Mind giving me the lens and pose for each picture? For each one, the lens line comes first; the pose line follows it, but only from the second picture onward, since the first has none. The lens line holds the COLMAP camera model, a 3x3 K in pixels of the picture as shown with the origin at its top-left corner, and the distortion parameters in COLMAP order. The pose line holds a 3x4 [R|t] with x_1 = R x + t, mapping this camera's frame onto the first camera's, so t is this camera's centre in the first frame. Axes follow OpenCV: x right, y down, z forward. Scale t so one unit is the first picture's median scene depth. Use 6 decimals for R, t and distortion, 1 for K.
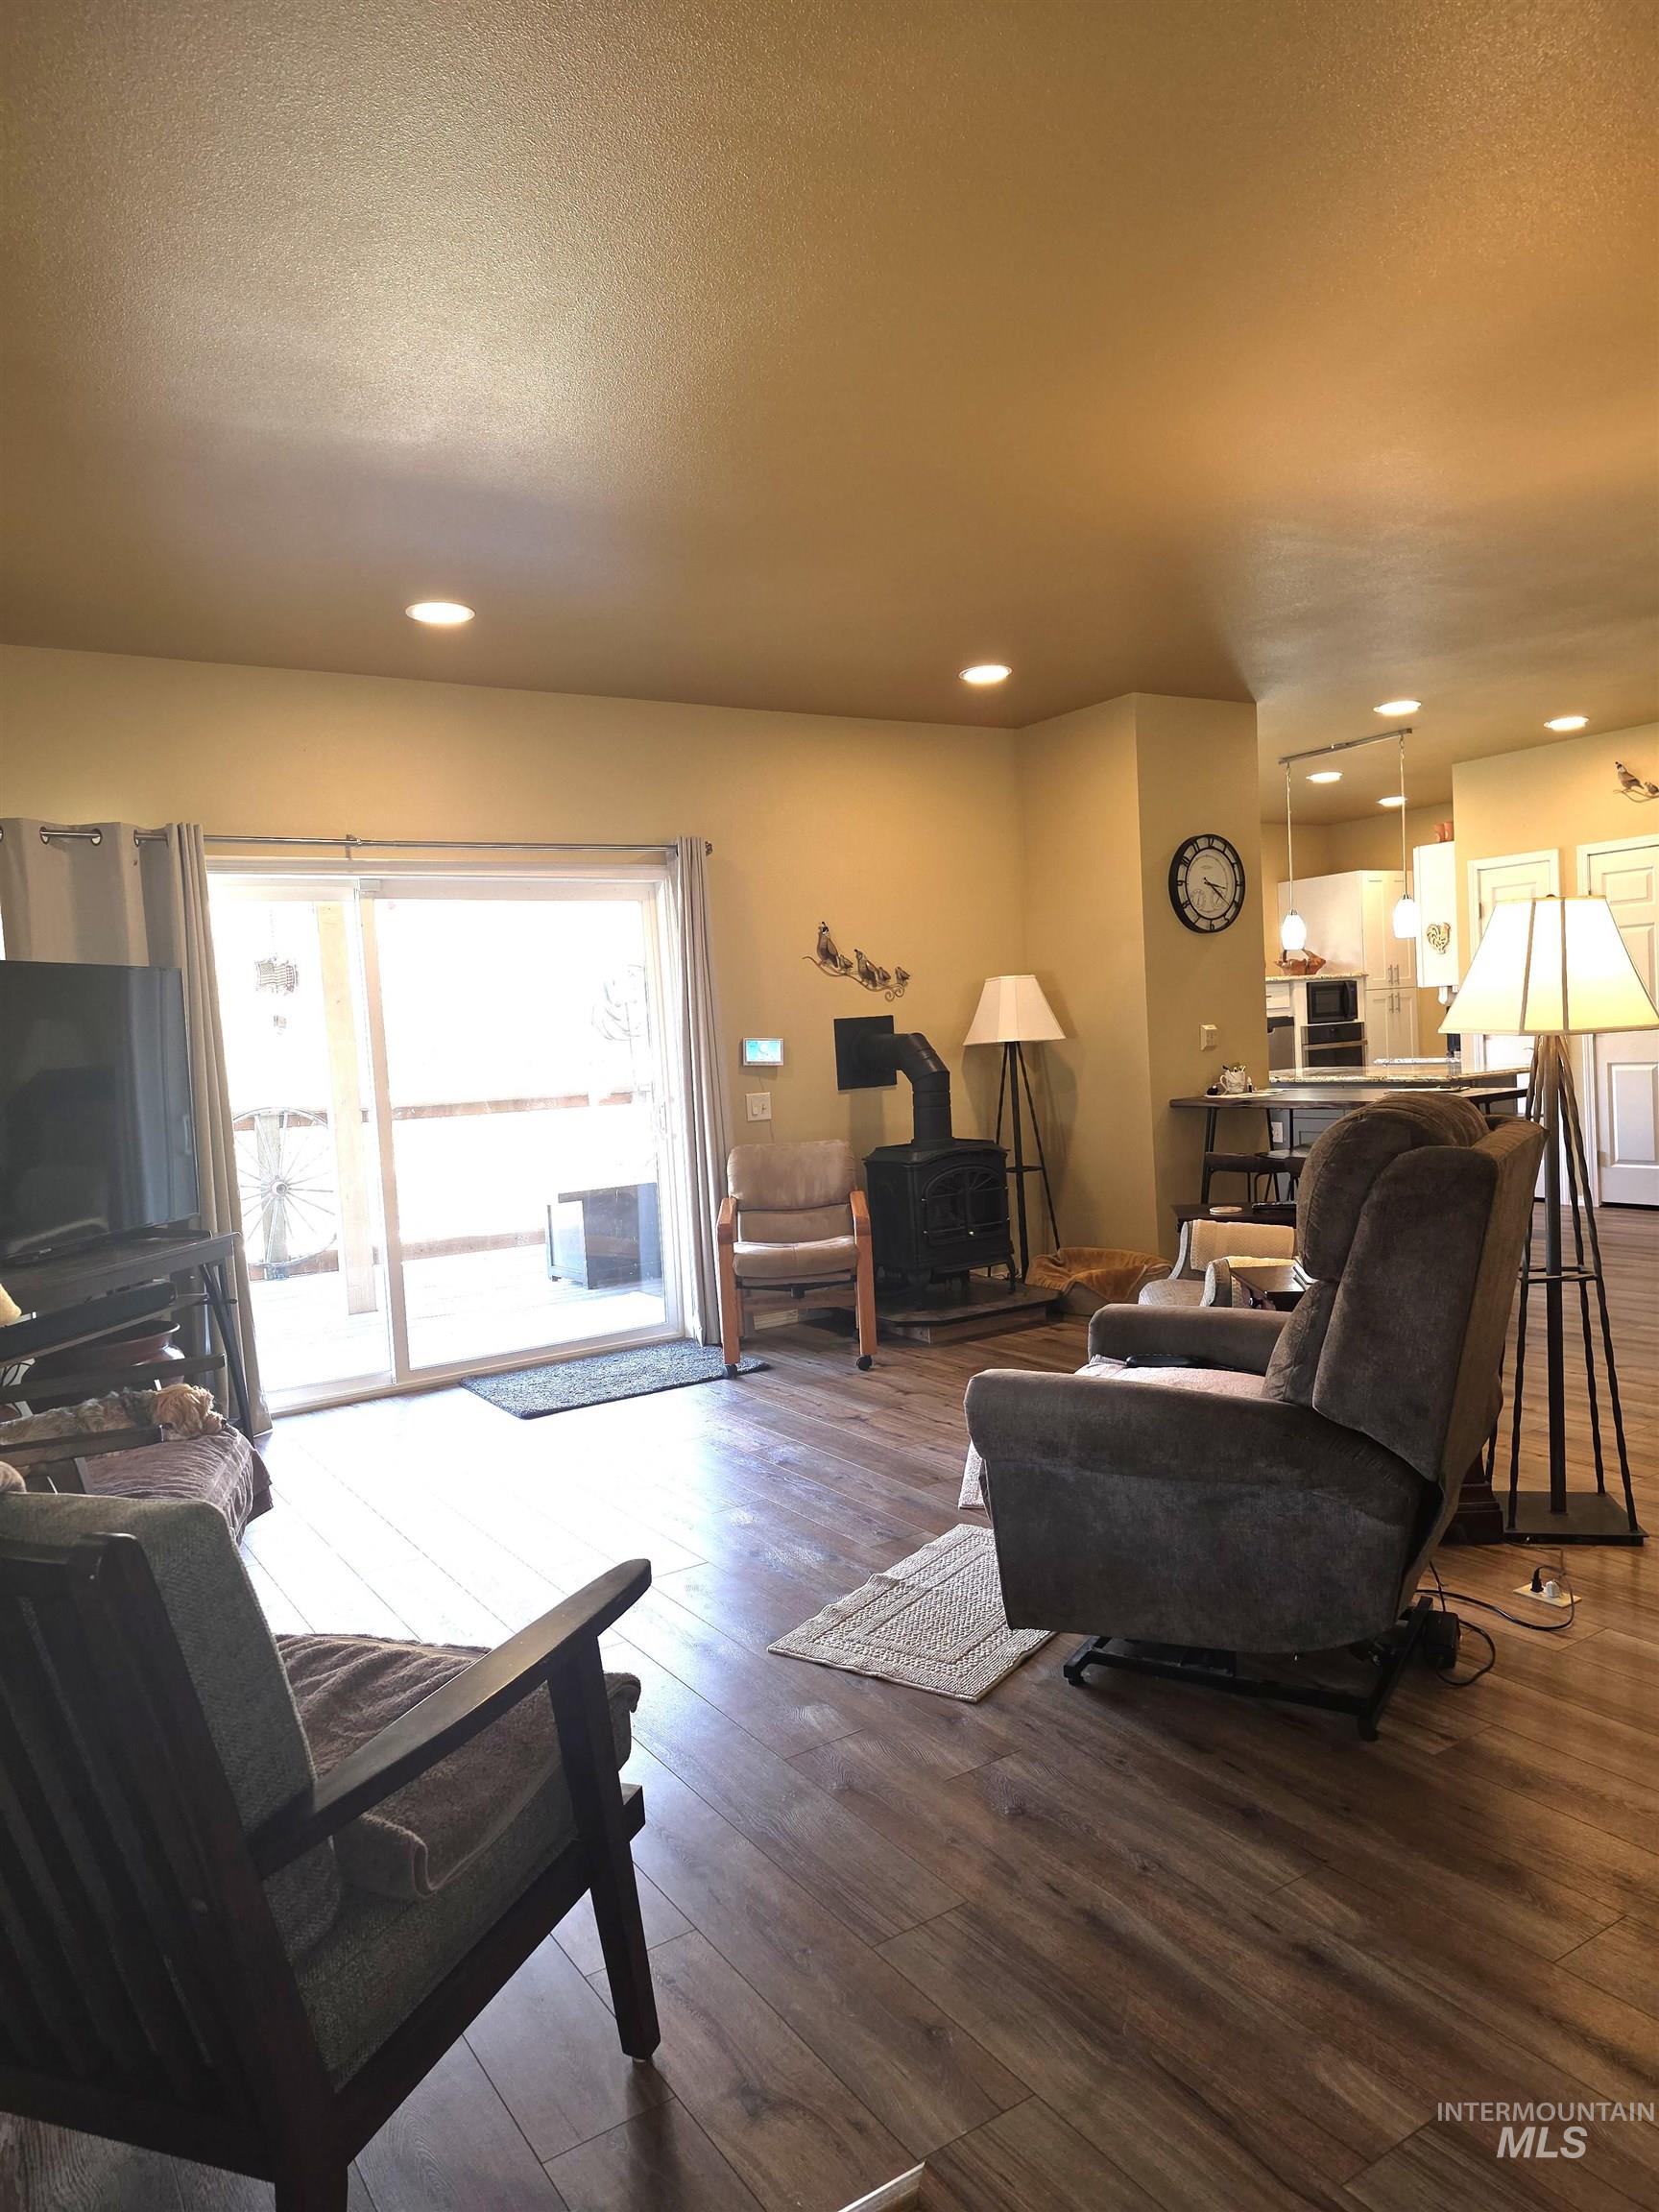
lens RADIAL K [[1453.9, 0, 752.1], [0, 1453.9, 1112.4], [0, 0, 1]] dist [0.045827, -0.057624]
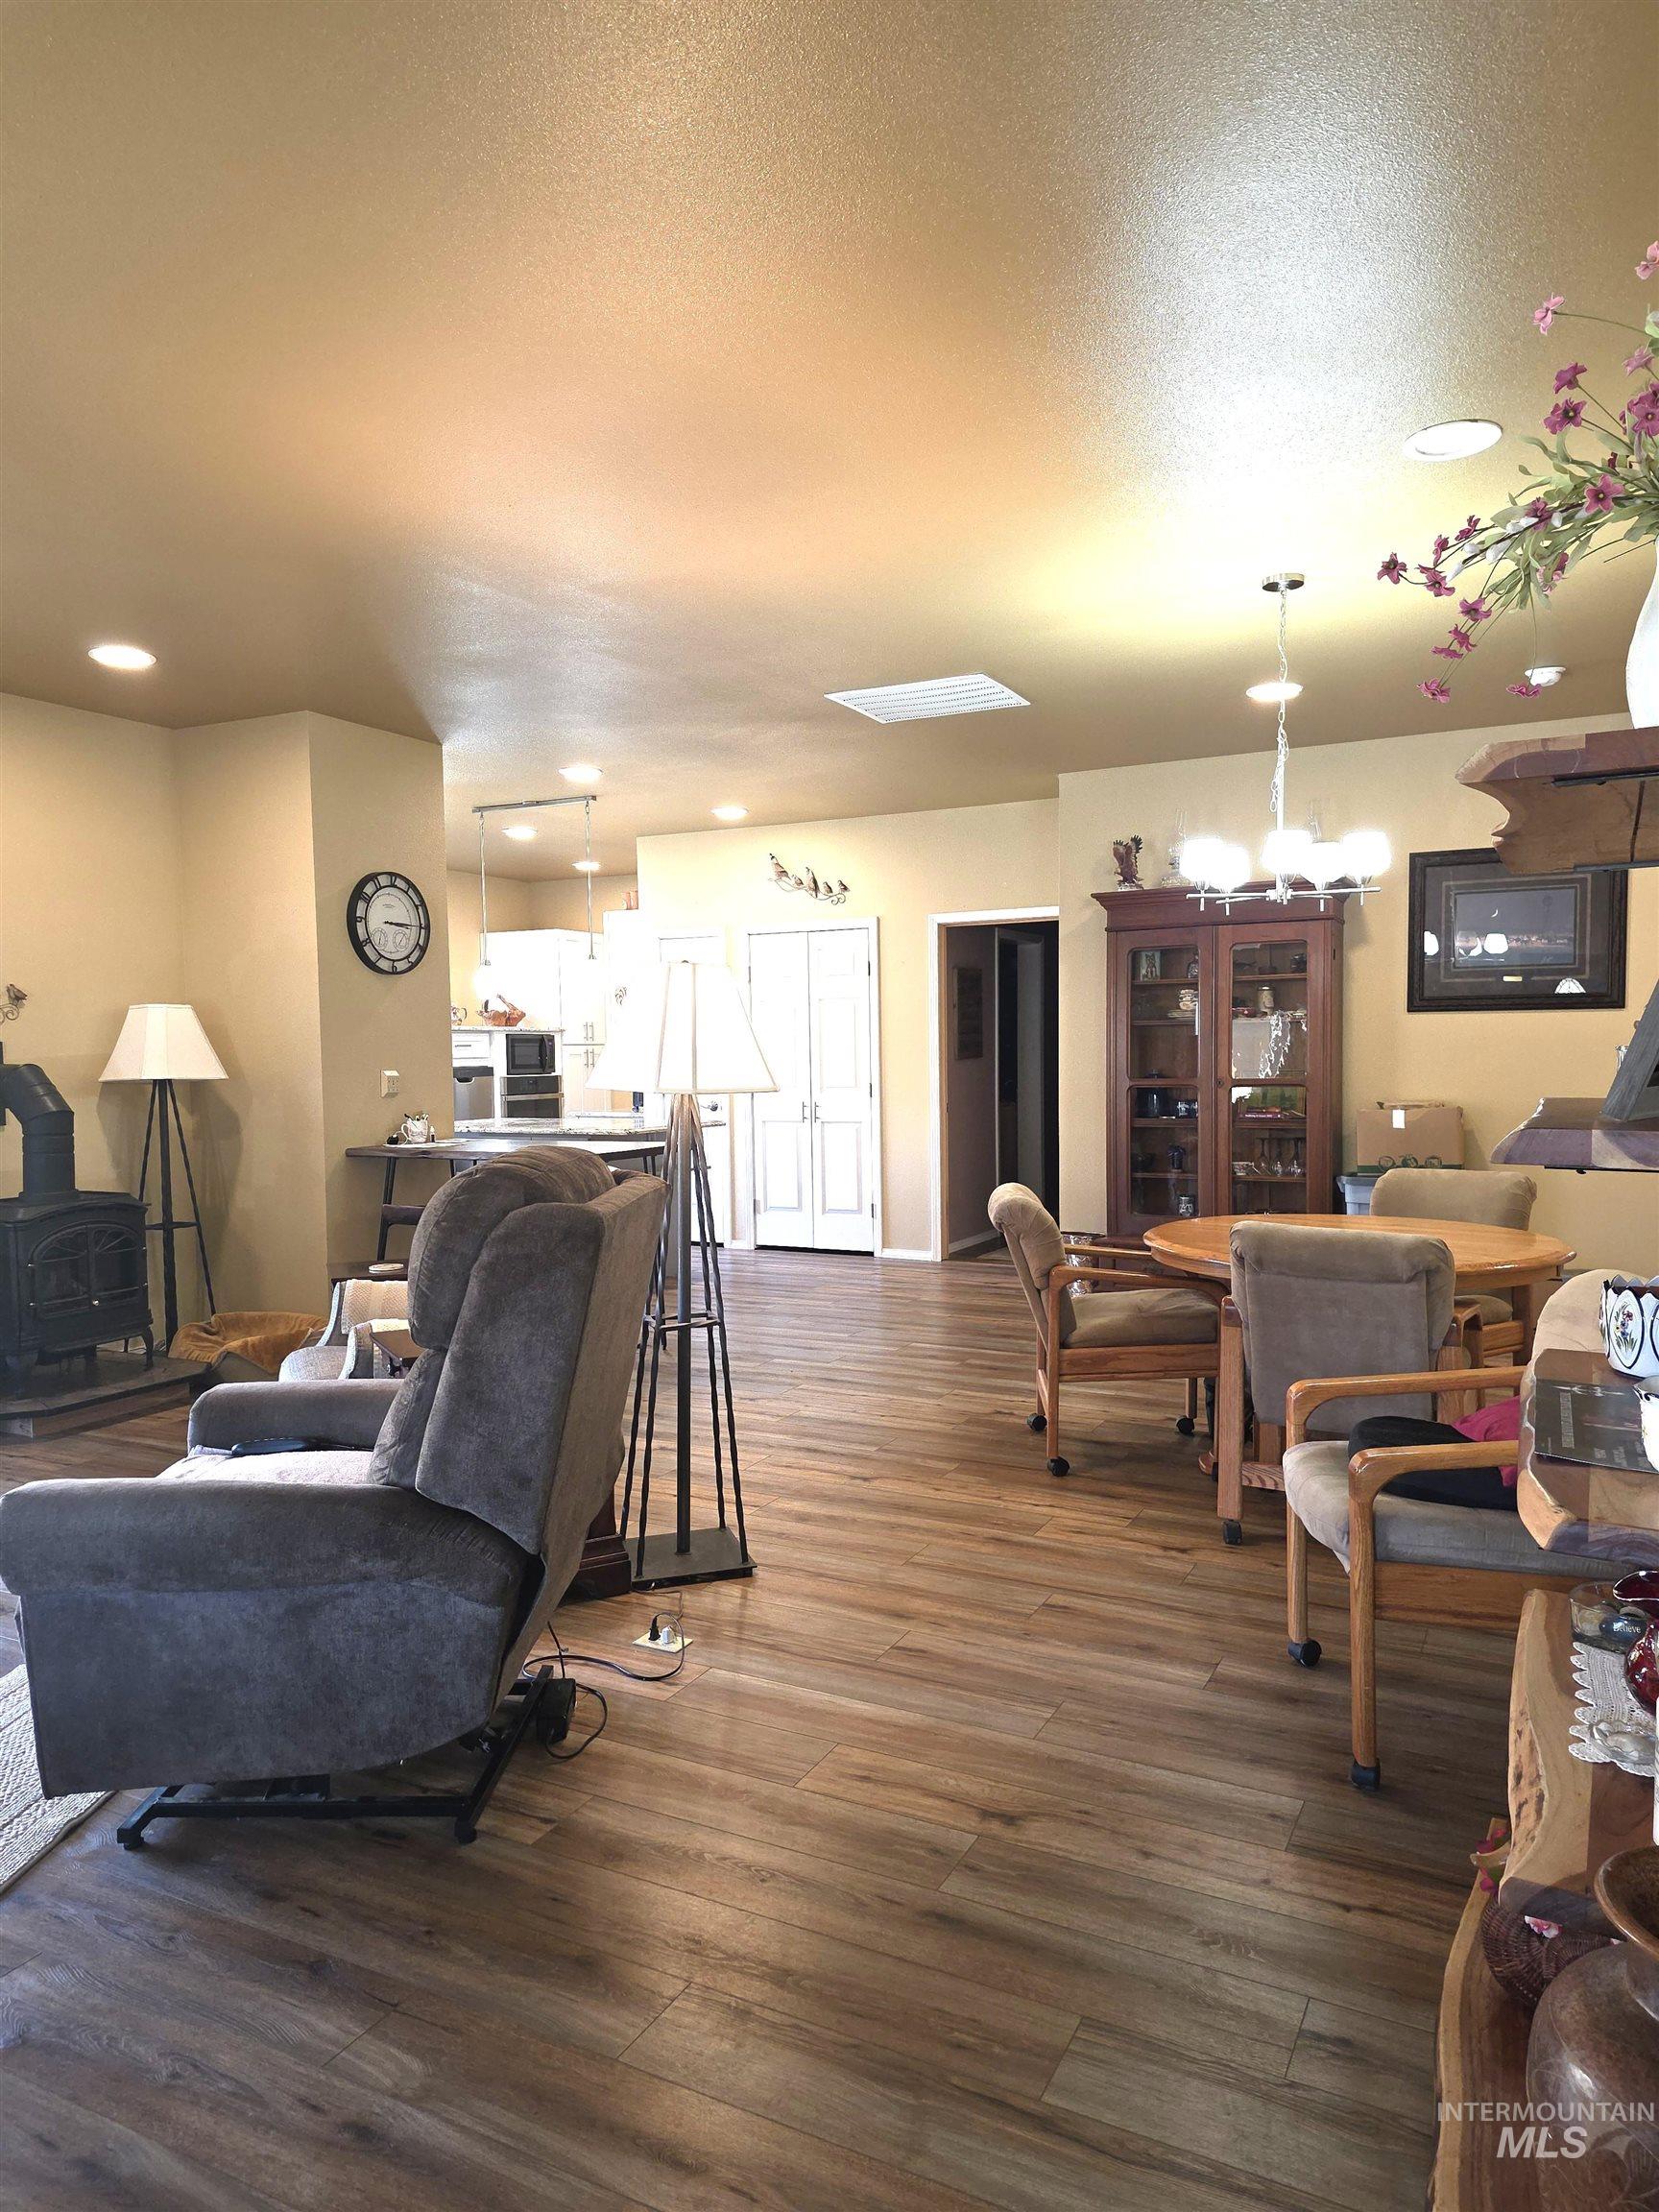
lens RADIAL K [[1456.6, 0, 829.5], [0, 1456.6, 1106.0], [0, 0, 1]] dist [-0.000294, -0.020975]
pose [[0.852270, 0.029134, 0.522291, 0.111045], [-0.010108, 0.999179, -0.039241, -0.004690], [-0.523005, 0.028165, 0.851864, 0.073759]]
